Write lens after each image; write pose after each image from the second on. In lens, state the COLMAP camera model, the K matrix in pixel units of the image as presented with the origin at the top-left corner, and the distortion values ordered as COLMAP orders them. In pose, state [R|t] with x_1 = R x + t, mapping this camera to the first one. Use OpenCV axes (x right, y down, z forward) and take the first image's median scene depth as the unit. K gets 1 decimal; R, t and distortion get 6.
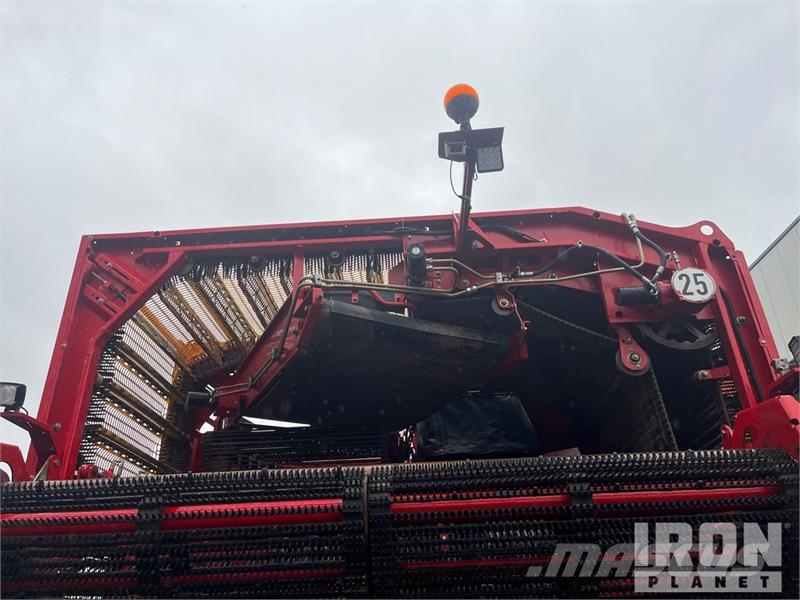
lens RADIAL K [[603.2, 0, 400.0], [0, 603.2, 300.0], [0, 0, 1]] dist [0.062090, -0.085586]
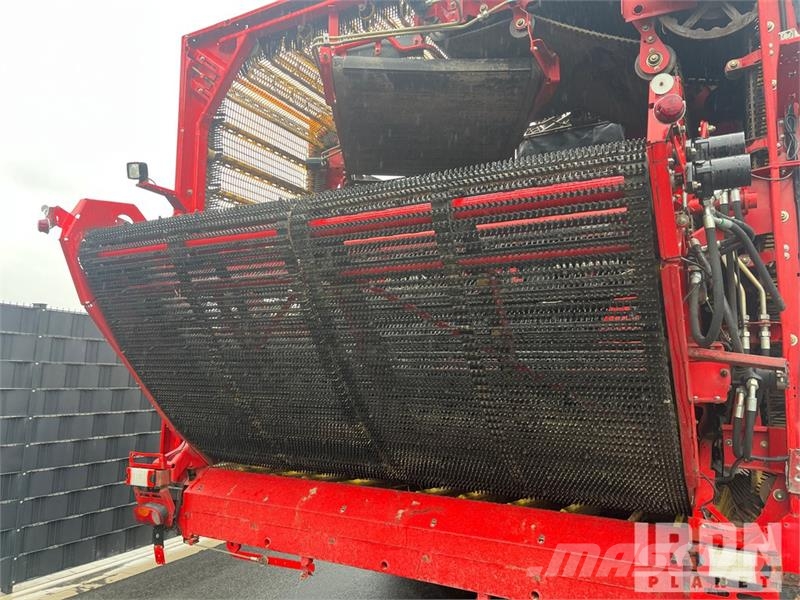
lens RADIAL K [[603.2, 0, 400.0], [0, 603.2, 300.0], [0, 0, 1]] dist [0.062090, -0.085586]
pose [[0.894761, -0.010013, -0.446433, 0.429235], [0.174825, 0.927799, 0.329584, 0.060224], [0.410900, -0.372947, 0.831909, -0.027412]]
